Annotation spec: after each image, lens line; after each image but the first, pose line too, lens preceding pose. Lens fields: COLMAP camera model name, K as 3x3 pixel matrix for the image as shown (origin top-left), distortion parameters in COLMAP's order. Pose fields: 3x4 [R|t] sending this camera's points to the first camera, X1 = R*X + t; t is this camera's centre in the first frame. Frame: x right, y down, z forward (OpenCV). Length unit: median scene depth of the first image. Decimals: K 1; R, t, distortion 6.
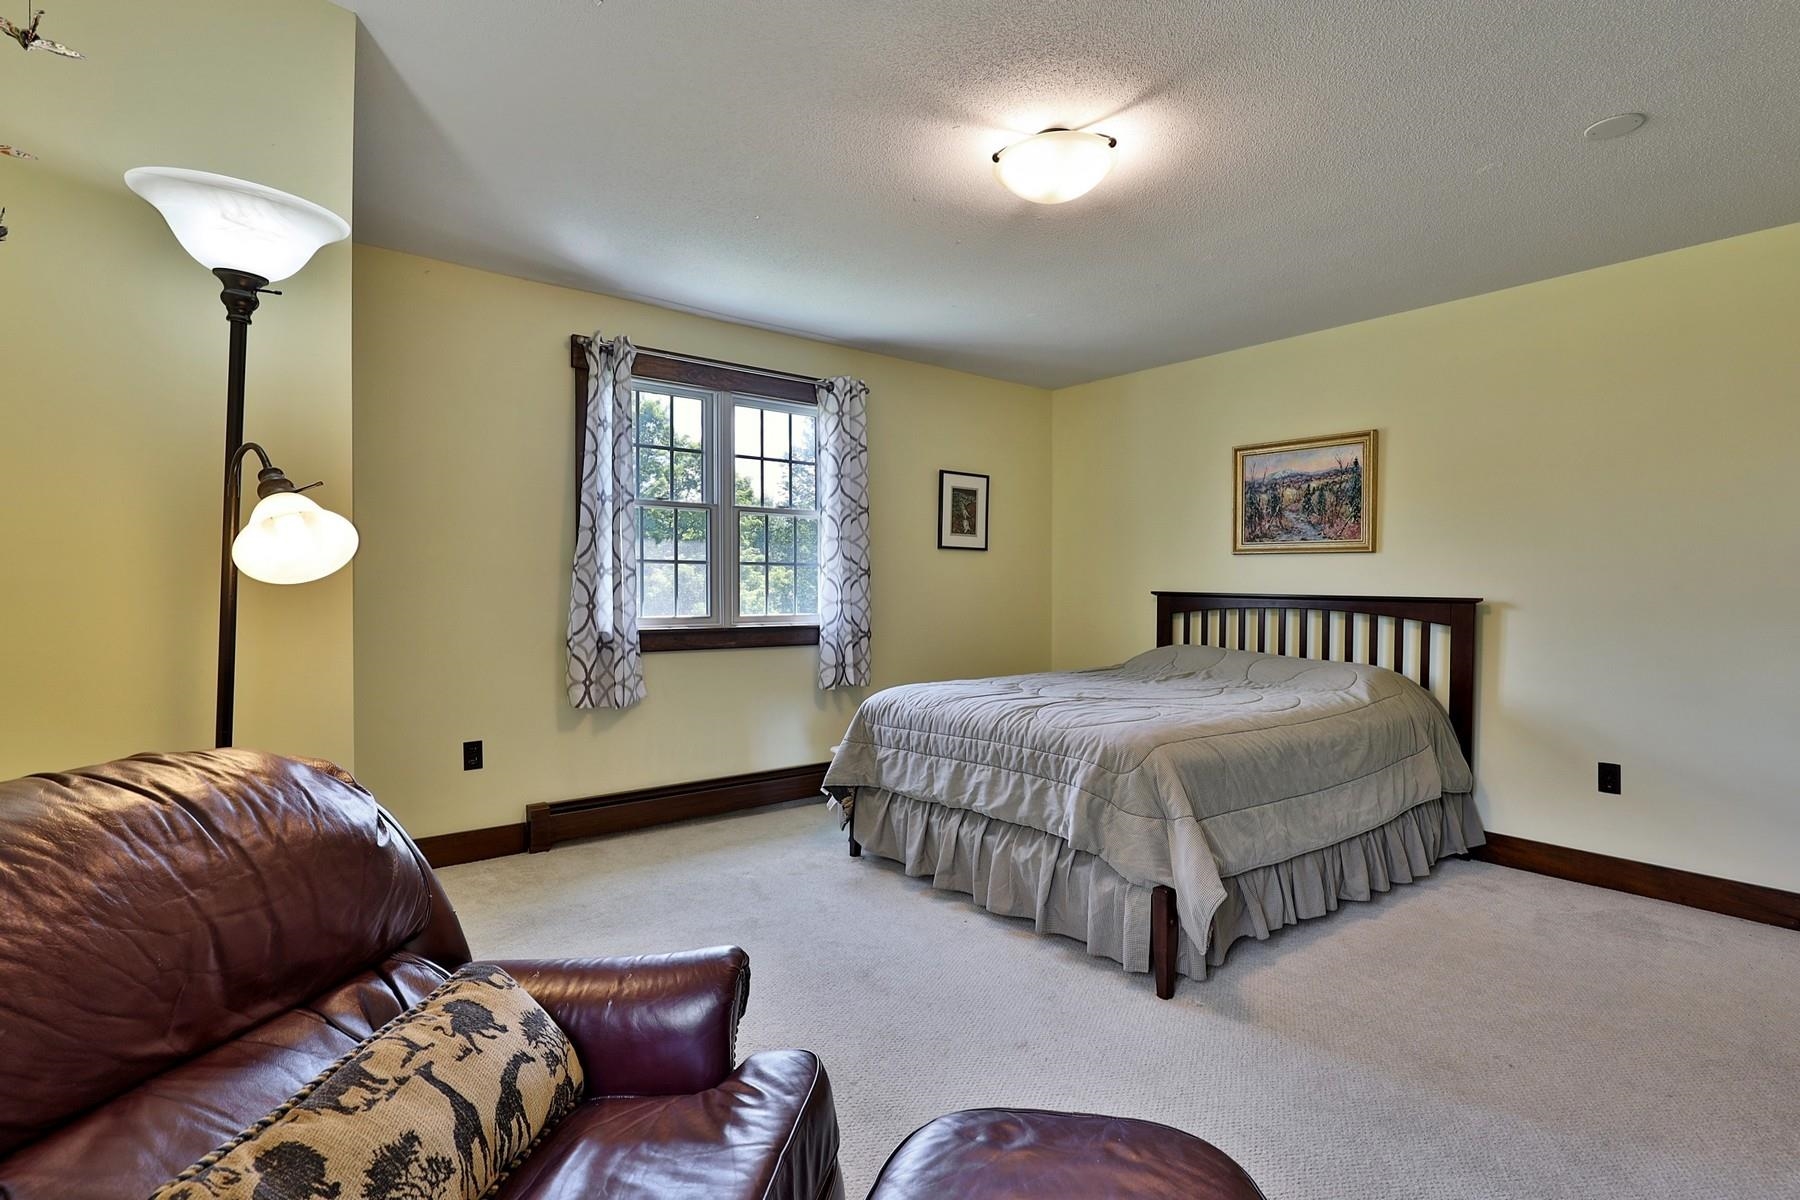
lens RADIAL K [[862.3, 0, 900.0], [0, 862.3, 600.0], [0, 0, 1]] dist [0.000279, 0.000015]
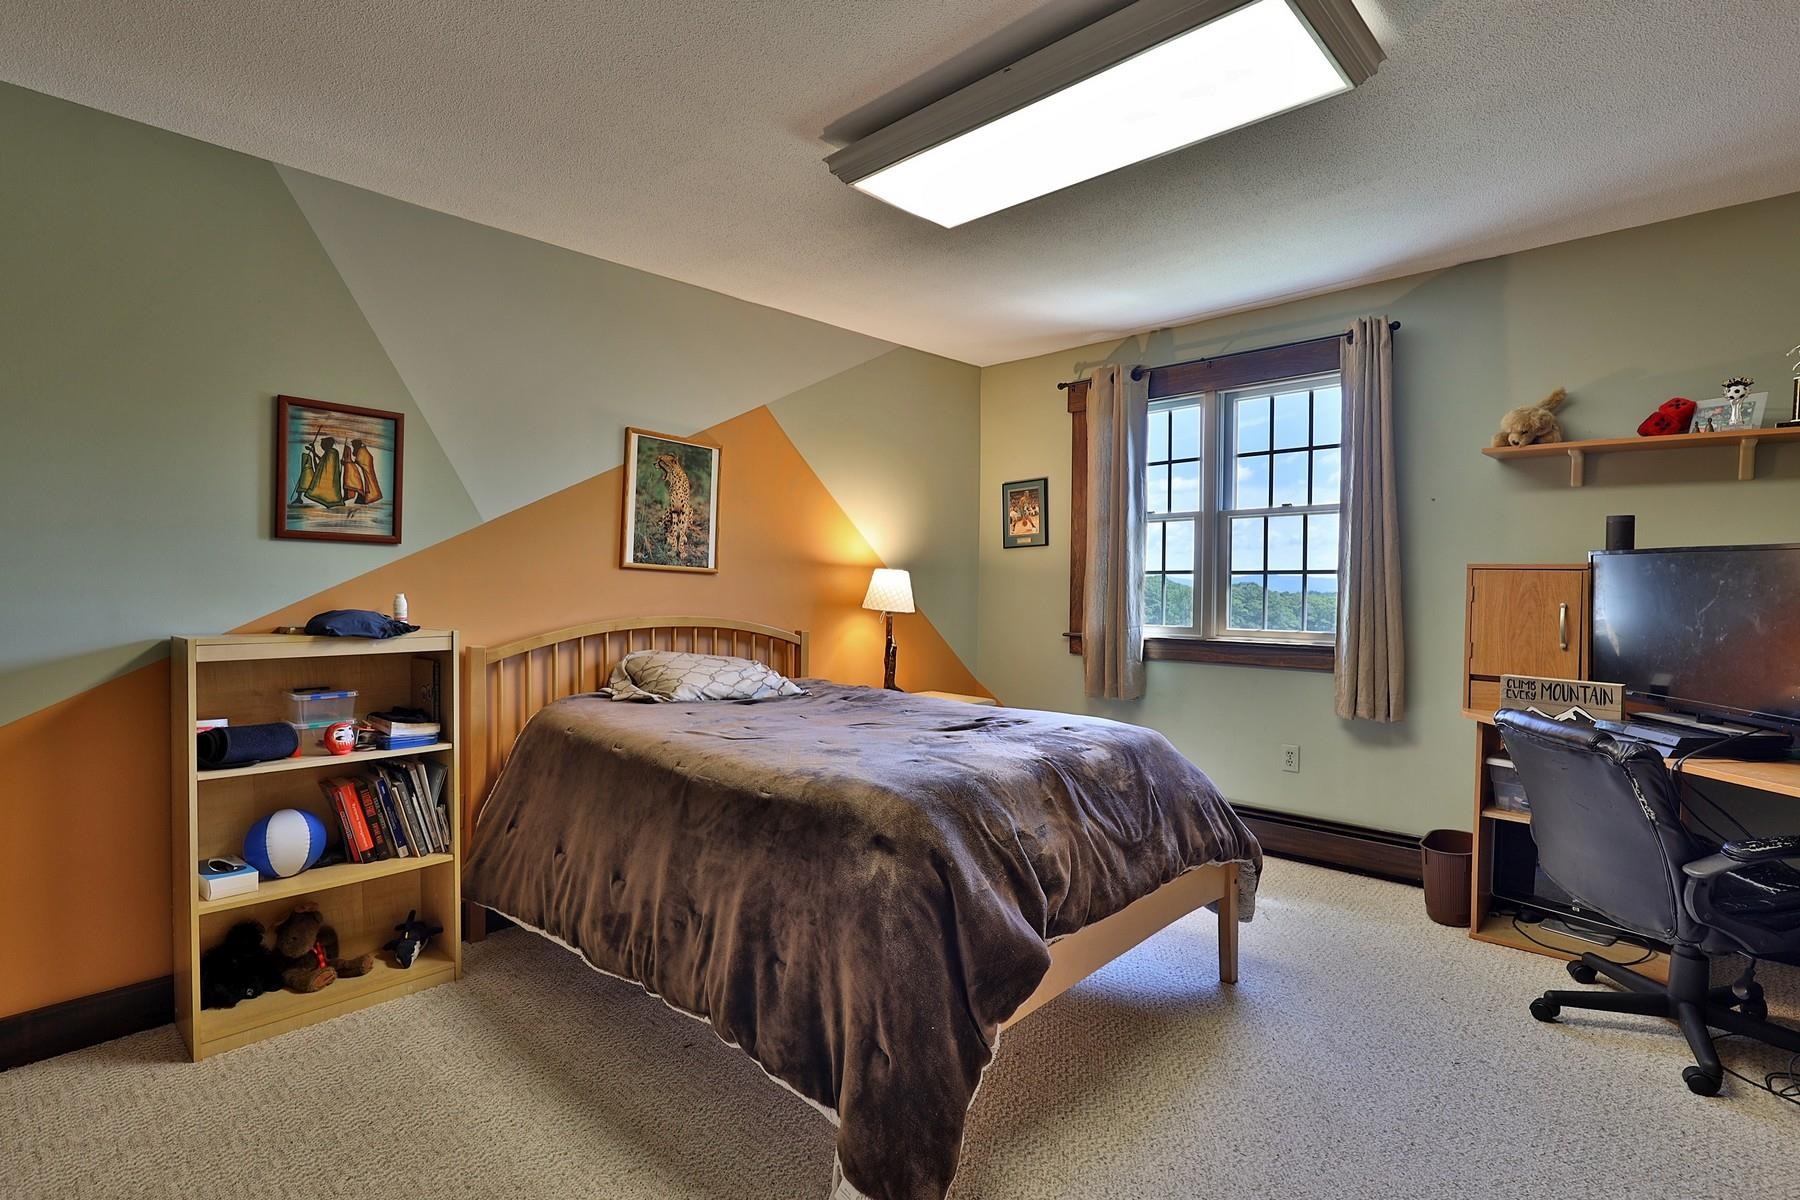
lens RADIAL K [[862.3, 0, 900.0], [0, 862.3, 600.0], [0, 0, 1]] dist [0.000279, 0.000015]
pose [[0.150818, 0.008691, -0.988523, 0.659588], [-0.021056, 0.999763, 0.005578, -0.009588], [0.988337, 0.019973, 0.150965, 0.512152]]
